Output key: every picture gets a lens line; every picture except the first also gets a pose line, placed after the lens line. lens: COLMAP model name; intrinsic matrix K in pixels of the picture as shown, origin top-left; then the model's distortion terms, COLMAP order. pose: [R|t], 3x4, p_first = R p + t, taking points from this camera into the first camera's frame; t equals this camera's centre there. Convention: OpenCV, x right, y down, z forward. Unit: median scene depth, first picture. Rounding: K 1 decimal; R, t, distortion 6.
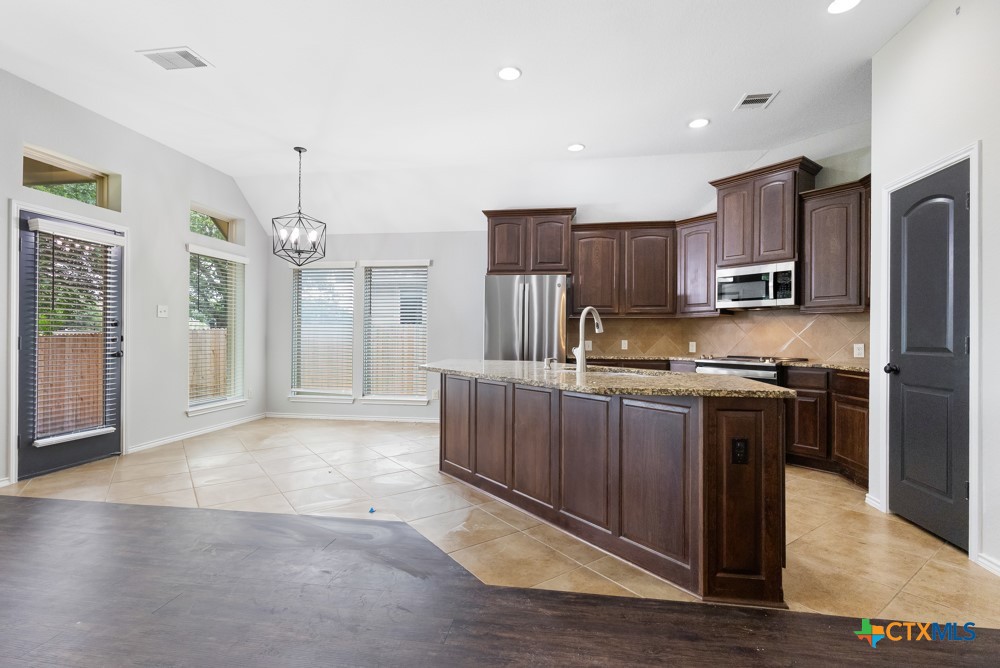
lens RADIAL K [[464.3, 0, 498.5], [0, 464.3, 335.7], [0, 0, 1]] dist [0.002930, -0.000805]
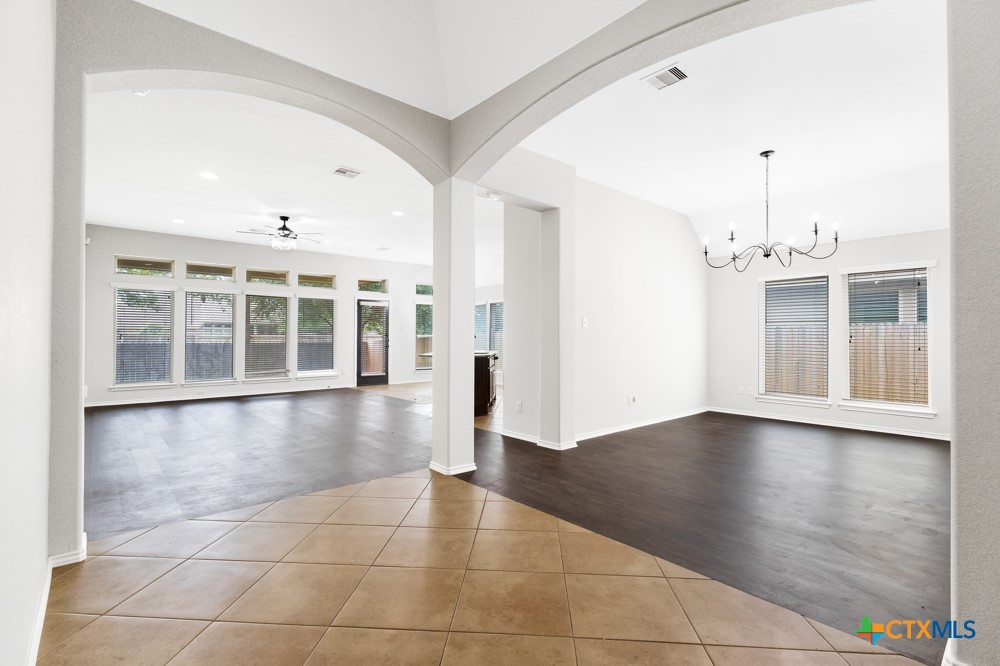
lens RADIAL K [[464.3, 0, 502.6], [0, 464.3, 335.5], [0, 0, 1]] dist [0.002930, -0.000805]
pose [[0.762765, -0.003120, -0.646668, 1.265258], [0.000928, 0.999993, -0.003730, -0.010522], [0.646675, 0.002246, 0.762763, -0.546964]]
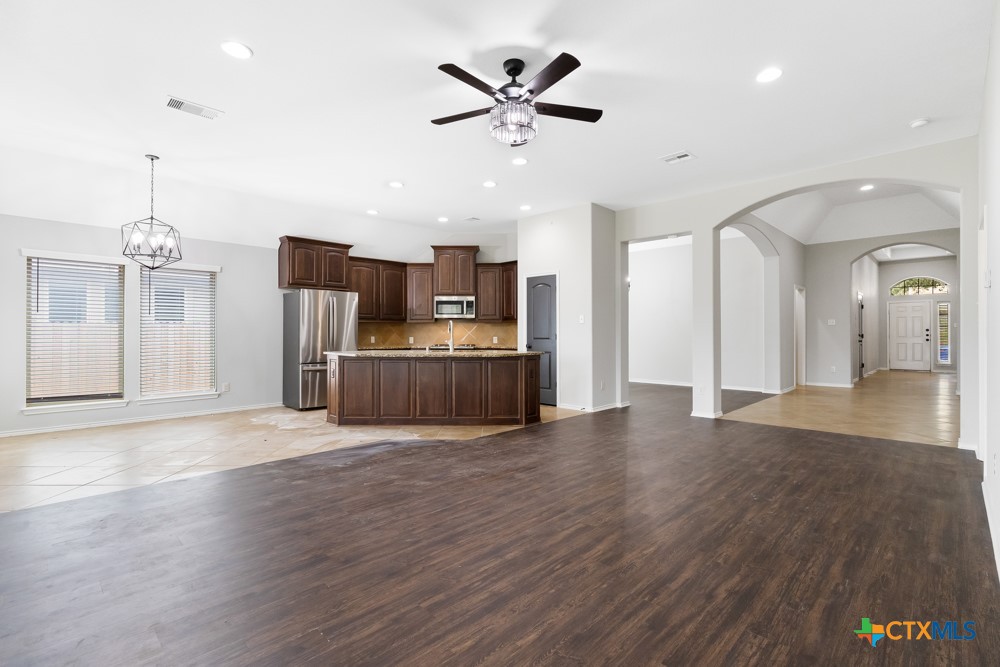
lens RADIAL K [[464.3, 0, 495.5], [0, 464.3, 327.6], [0, 0, 1]] dist [0.002930, -0.000805]
pose [[0.591434, 0.000224, 0.806353, -0.812260], [0.003692, 0.999989, -0.002986, -0.015343], [-0.806345, 0.004743, 0.591427, -0.228722]]
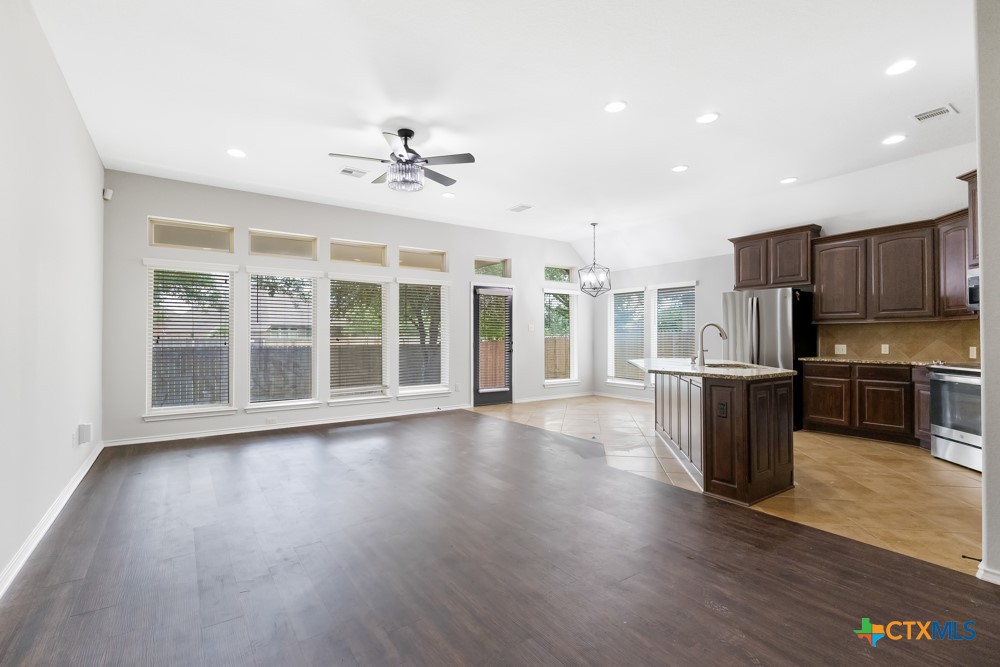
lens RADIAL K [[464.3, 0, 499.6], [0, 464.3, 332.2], [0, 0, 1]] dist [0.002930, -0.000805]
pose [[0.684568, -0.016101, -0.728771, 0.504785], [0.007531, 0.999859, -0.015017, -0.008722], [0.728910, 0.004792, 0.684593, -0.324583]]
